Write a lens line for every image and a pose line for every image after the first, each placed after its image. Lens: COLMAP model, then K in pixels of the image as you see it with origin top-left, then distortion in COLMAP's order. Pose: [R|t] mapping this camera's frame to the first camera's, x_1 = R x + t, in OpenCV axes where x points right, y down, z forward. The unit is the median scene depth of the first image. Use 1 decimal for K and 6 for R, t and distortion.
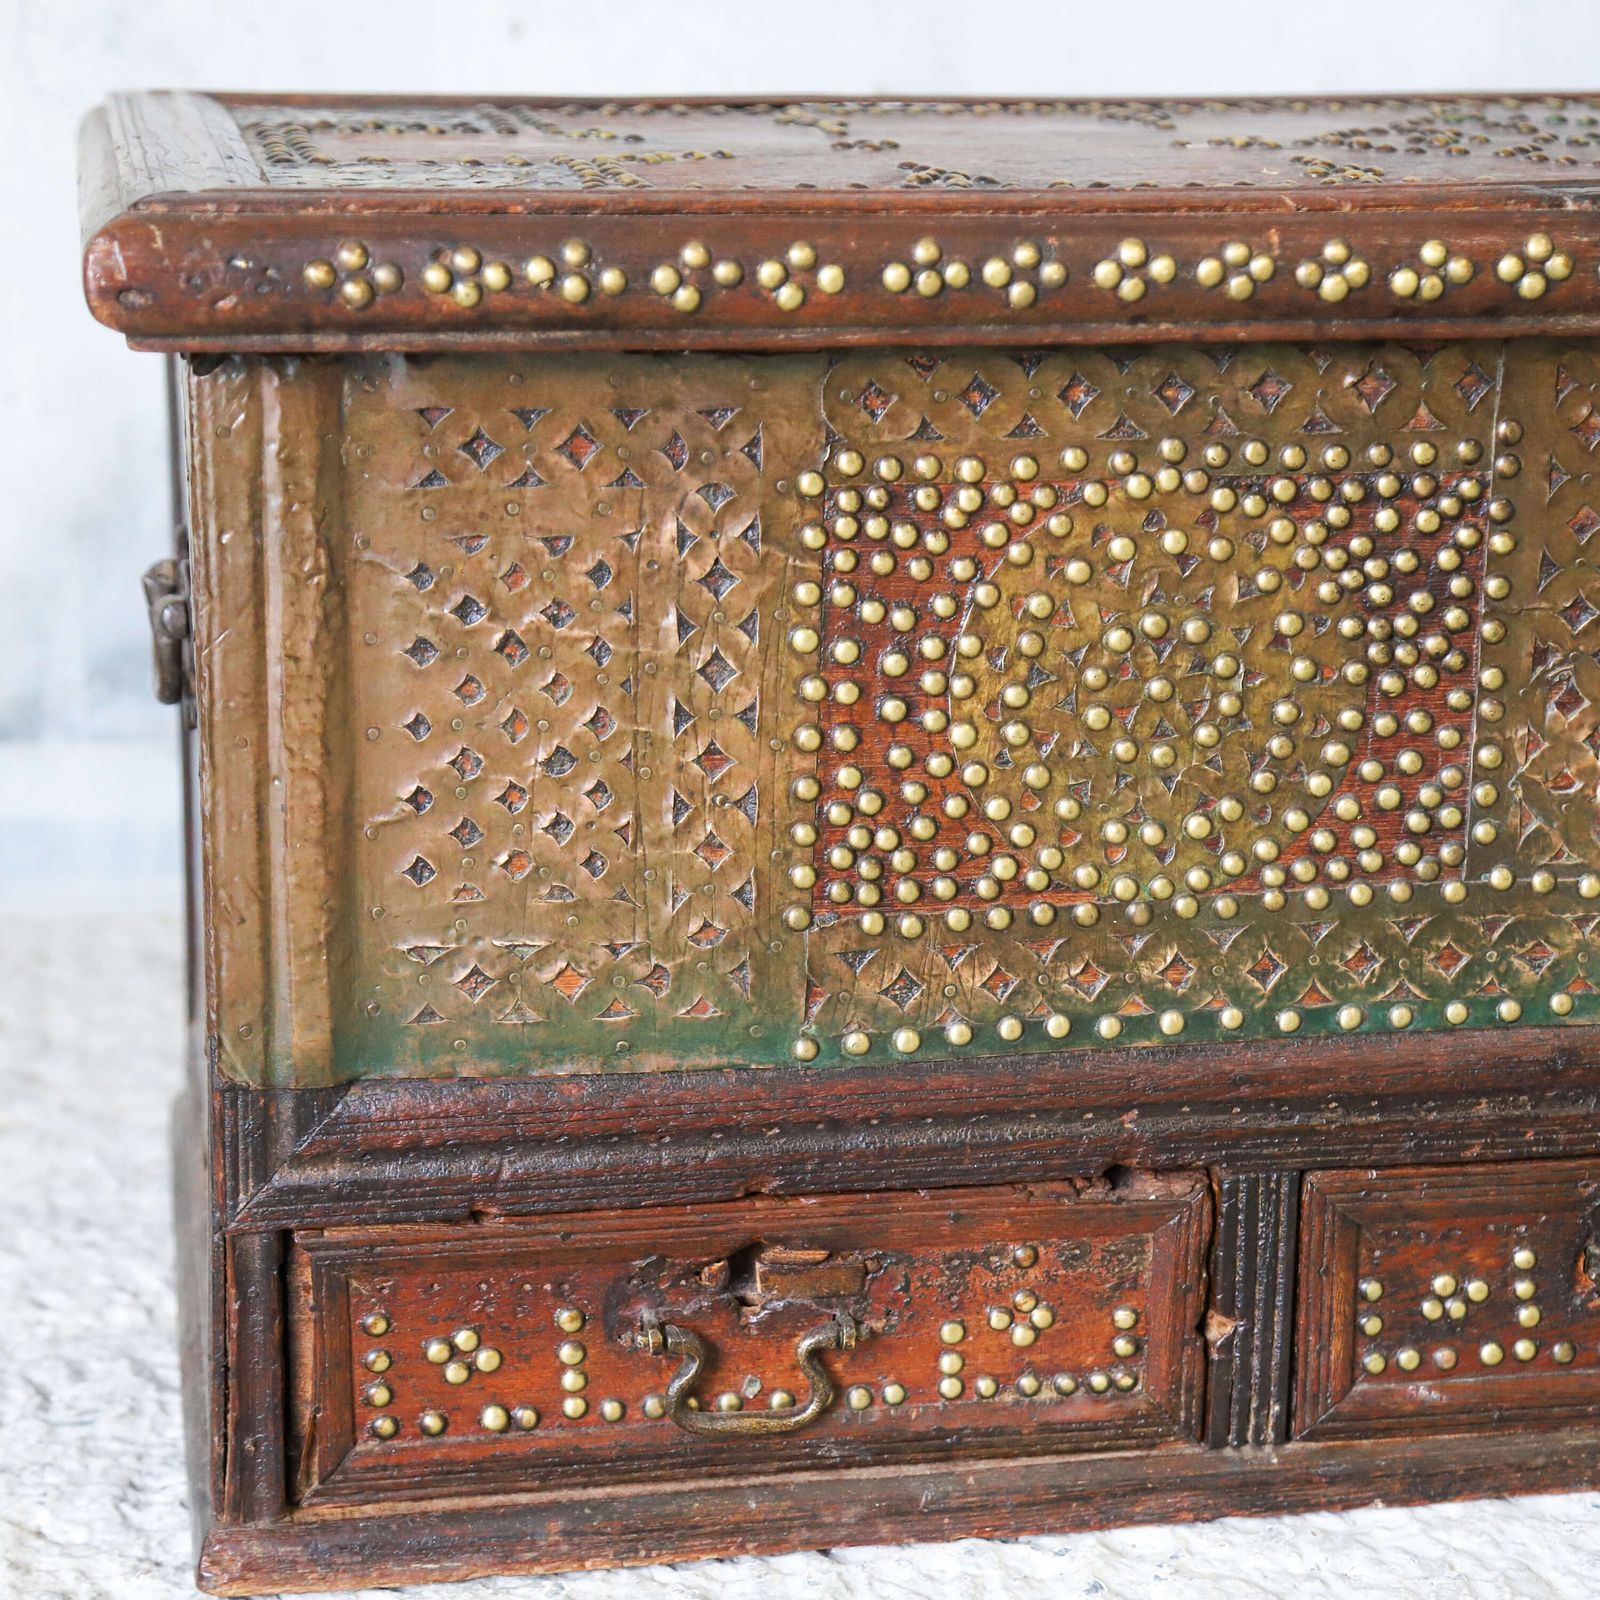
lens RADIAL K [[3484.7, 0, 821.2], [0, 3484.7, 797.3], [0, 0, 1]] dist [0.162214, 0.000000]
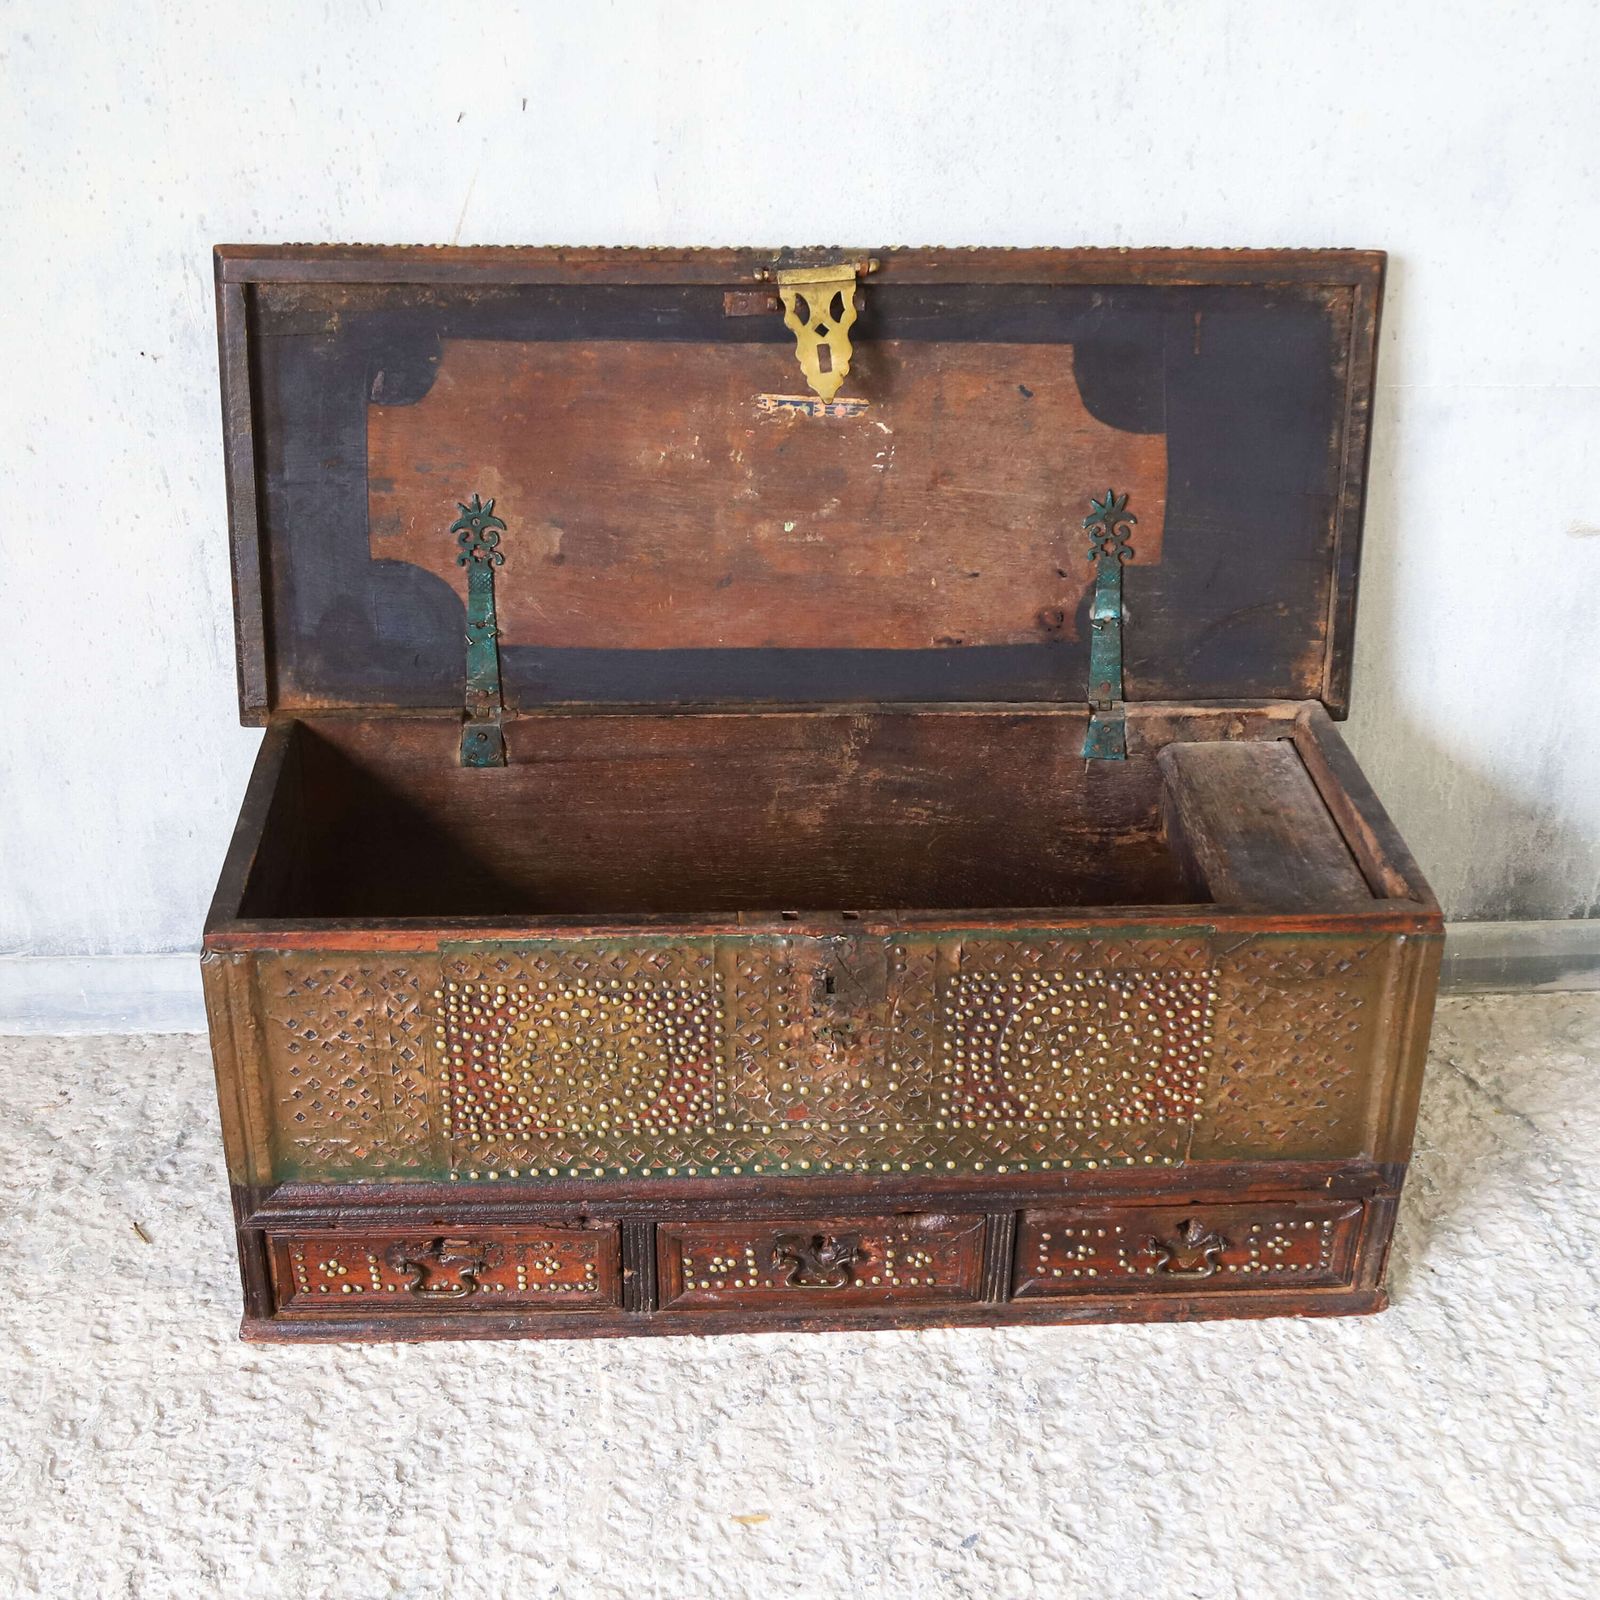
lens RADIAL K [[2436.2, 0, 816.1], [0, 2436.2, 863.7], [0, 0, 1]] dist [-0.085513, 0.000000]
pose [[0.990320, 0.069308, -0.120261, 0.468189], [-0.036987, 0.966856, 0.252630, -0.626379], [0.133784, -0.245737, 0.960060, -0.654979]]
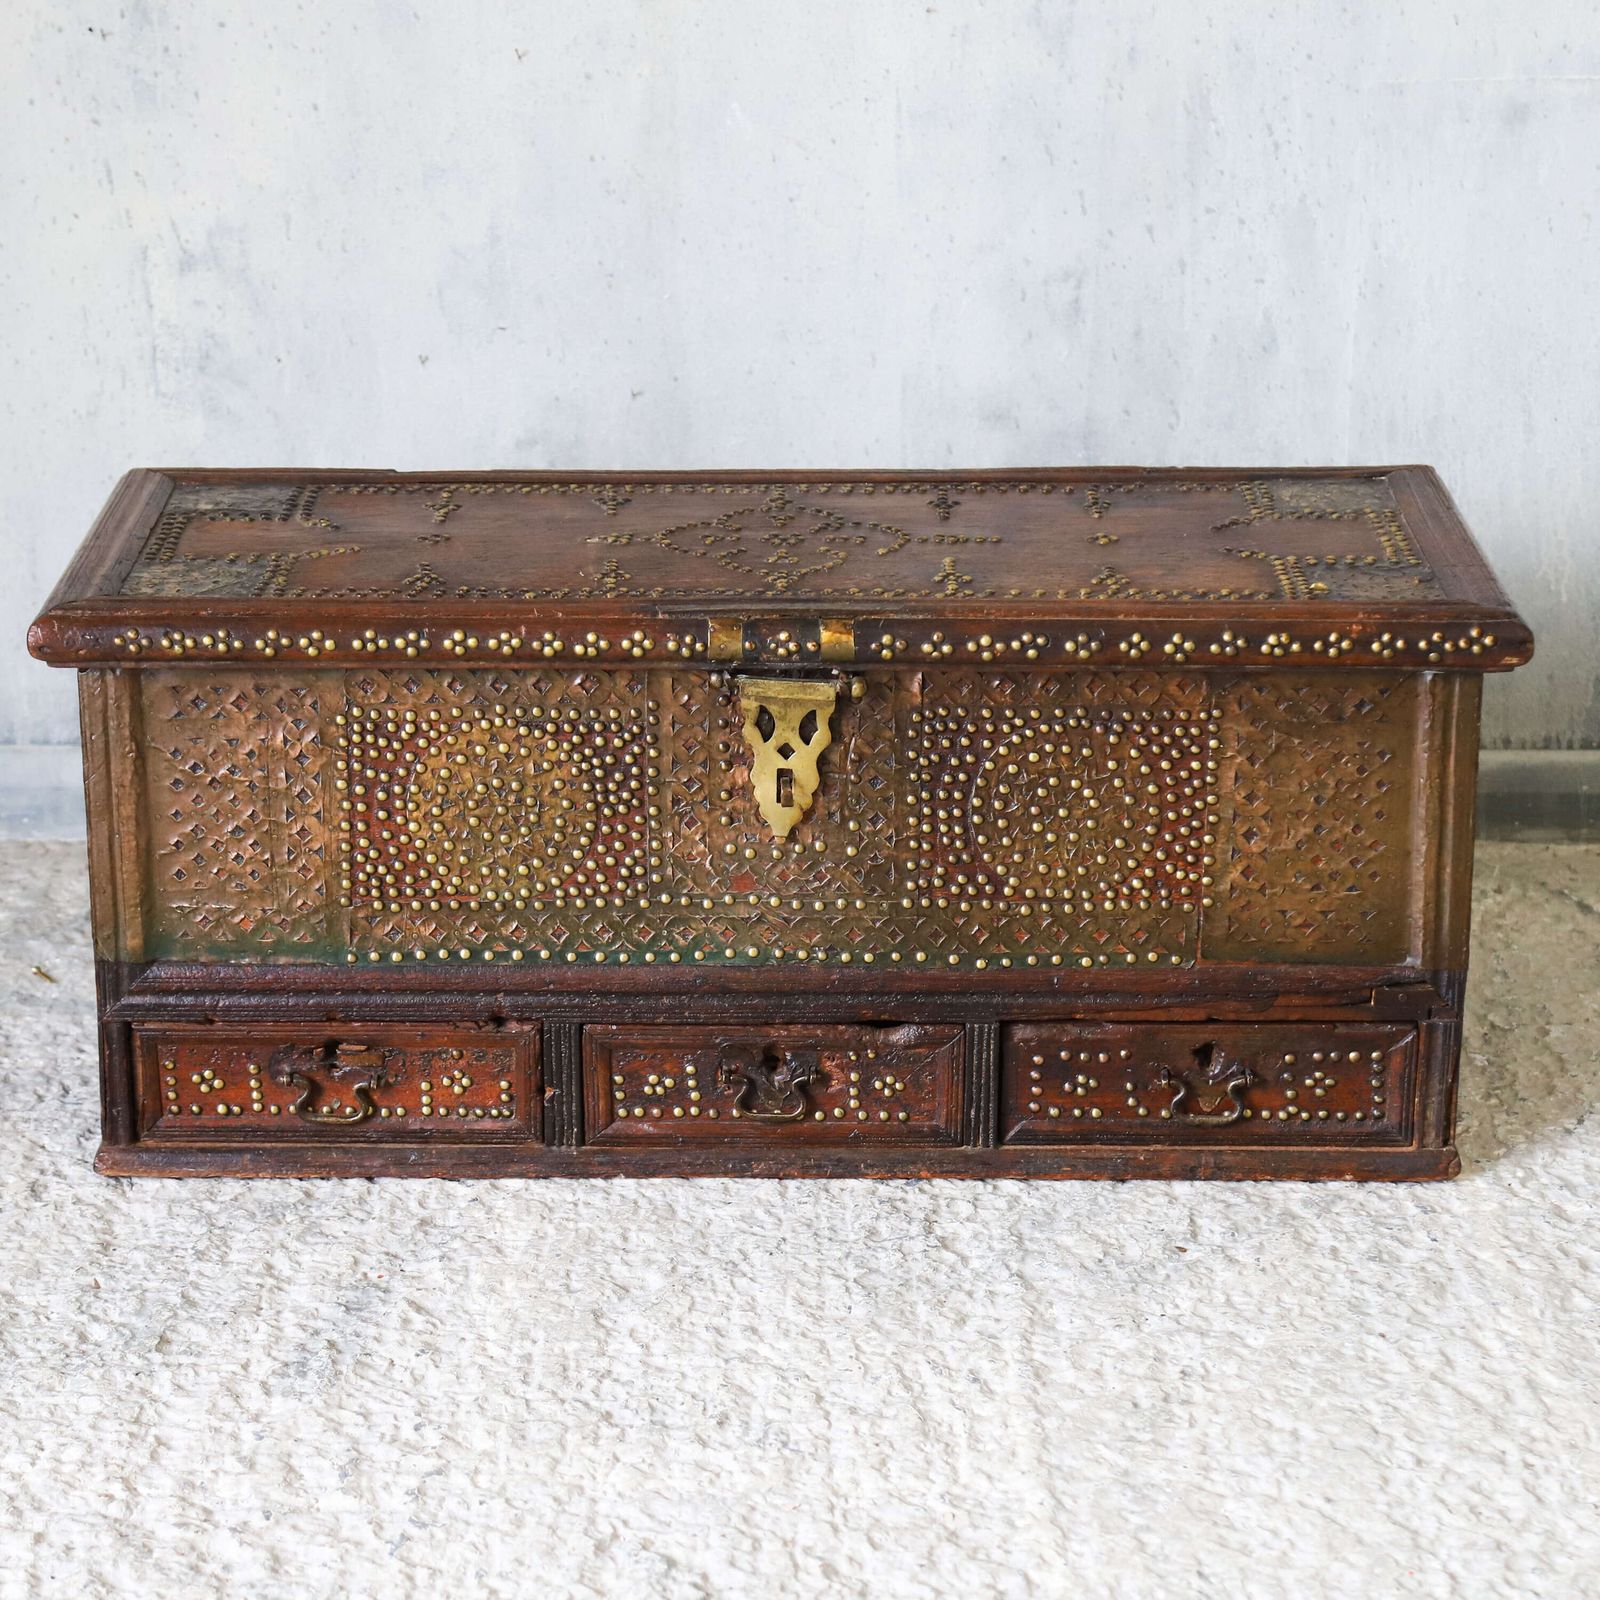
lens RADIAL K [[4189.6, 0, 756.6], [0, 4189.6, 853.2], [0, 0, 1]] dist [0.232991, 0.000000]
pose [[0.977622, 0.053080, -0.203565, 0.815308], [-0.038865, 0.996559, 0.073208, -0.209162], [0.206750, -0.063658, 0.976321, -1.636555]]
